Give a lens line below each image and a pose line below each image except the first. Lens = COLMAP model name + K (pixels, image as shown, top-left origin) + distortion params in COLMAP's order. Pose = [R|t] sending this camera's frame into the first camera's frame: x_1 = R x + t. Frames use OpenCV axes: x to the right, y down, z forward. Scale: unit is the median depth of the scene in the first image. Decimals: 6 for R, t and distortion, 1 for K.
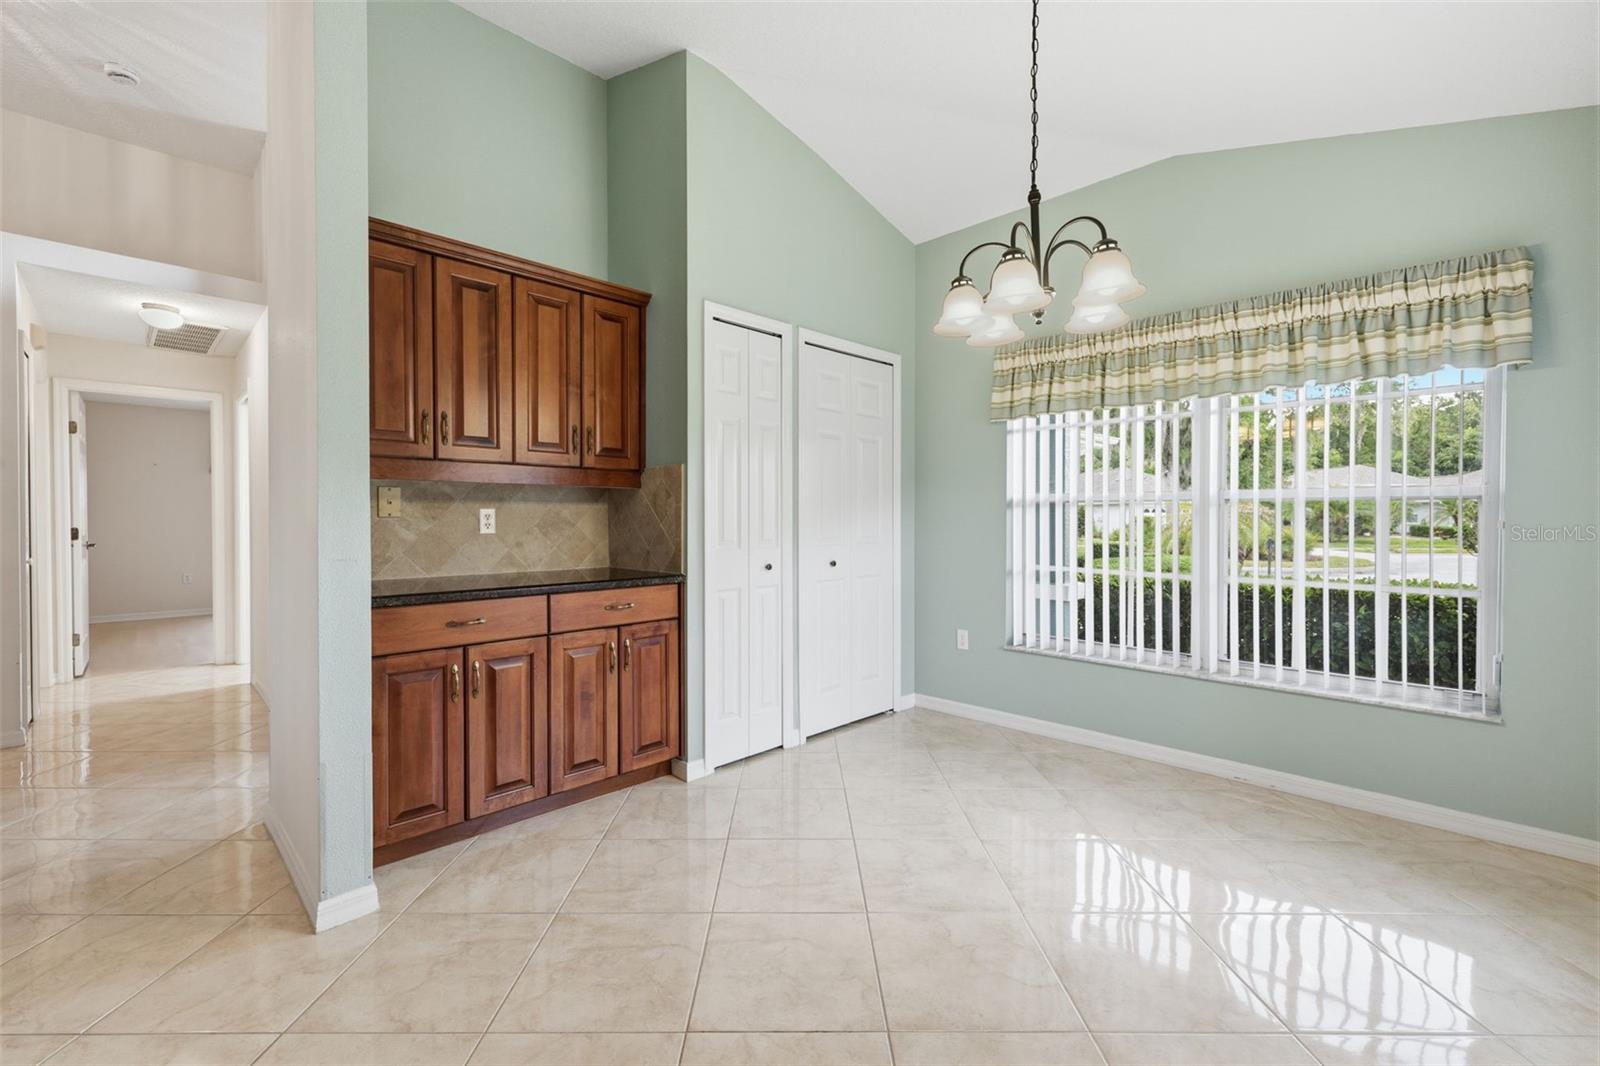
lens RADIAL K [[677.5, 0, 803.2], [0, 677.5, 524.4], [0, 0, 1]] dist [0.015969, -0.000463]
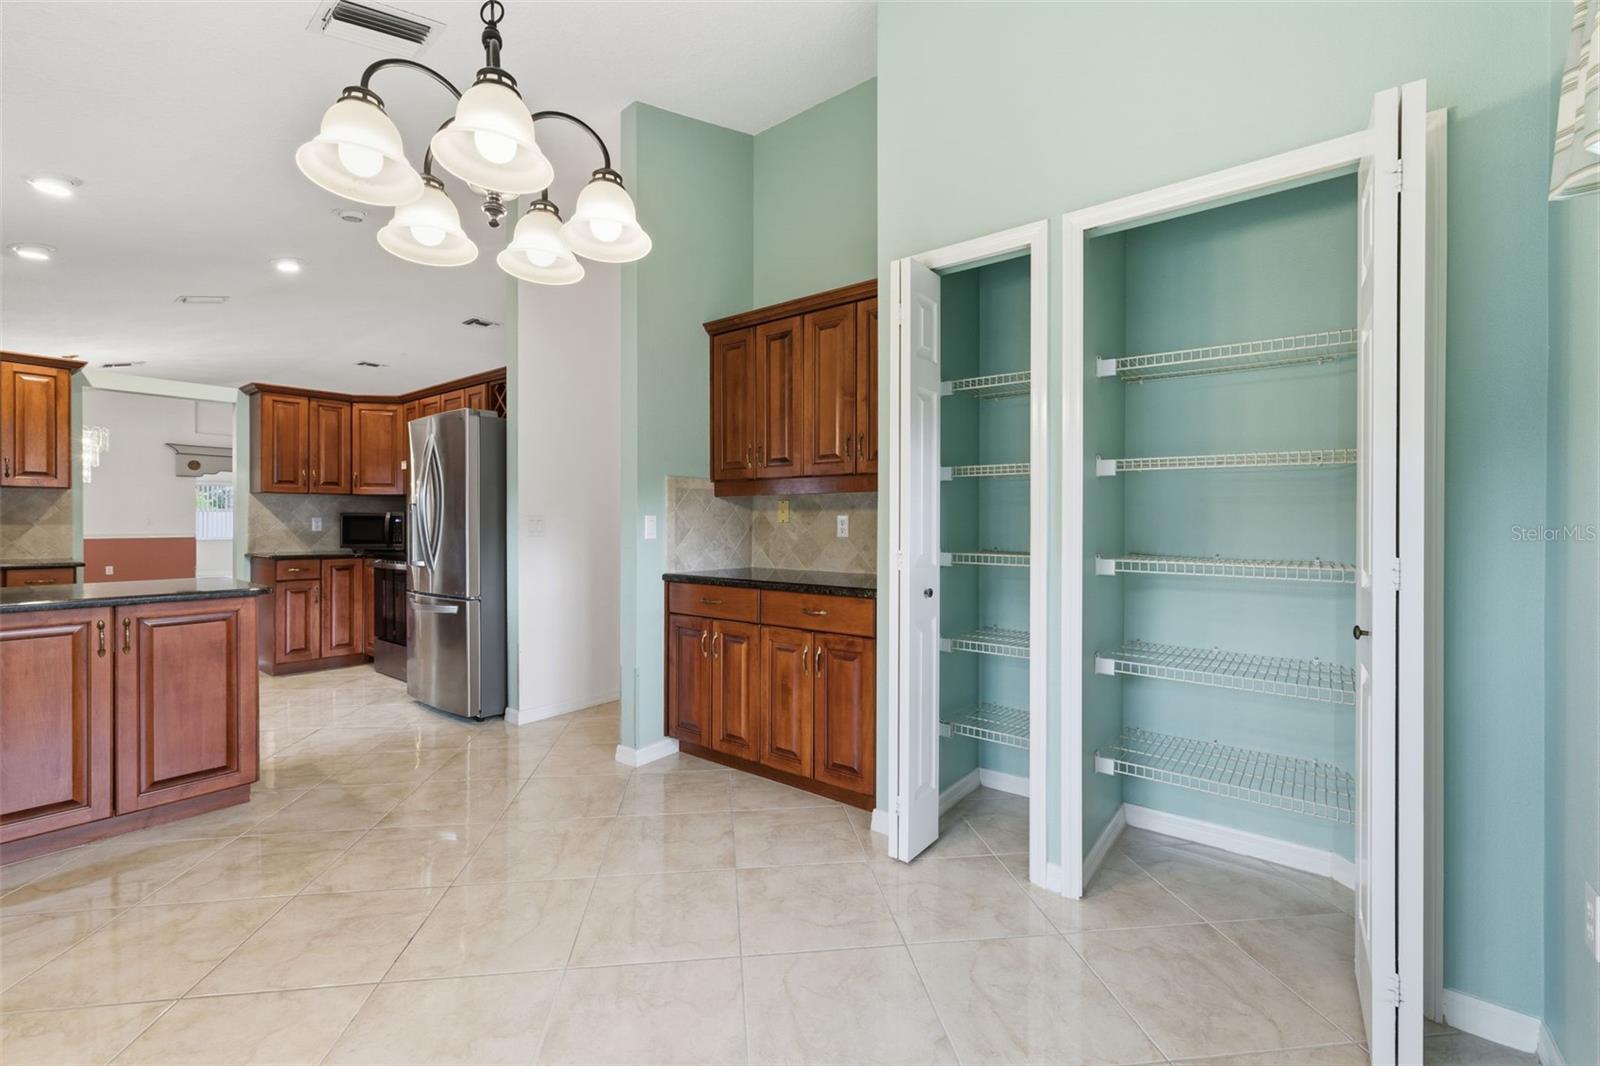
lens RADIAL K [[664.8, 0, 775.8], [0, 664.8, 531.7], [0, 0, 1]] dist [-0.002201, -0.000385]
pose [[0.098437, 0.008199, -0.995109, 0.691582], [-0.005460, 0.999955, 0.007699, -0.004410], [0.995128, 0.004675, 0.098478, 0.839598]]
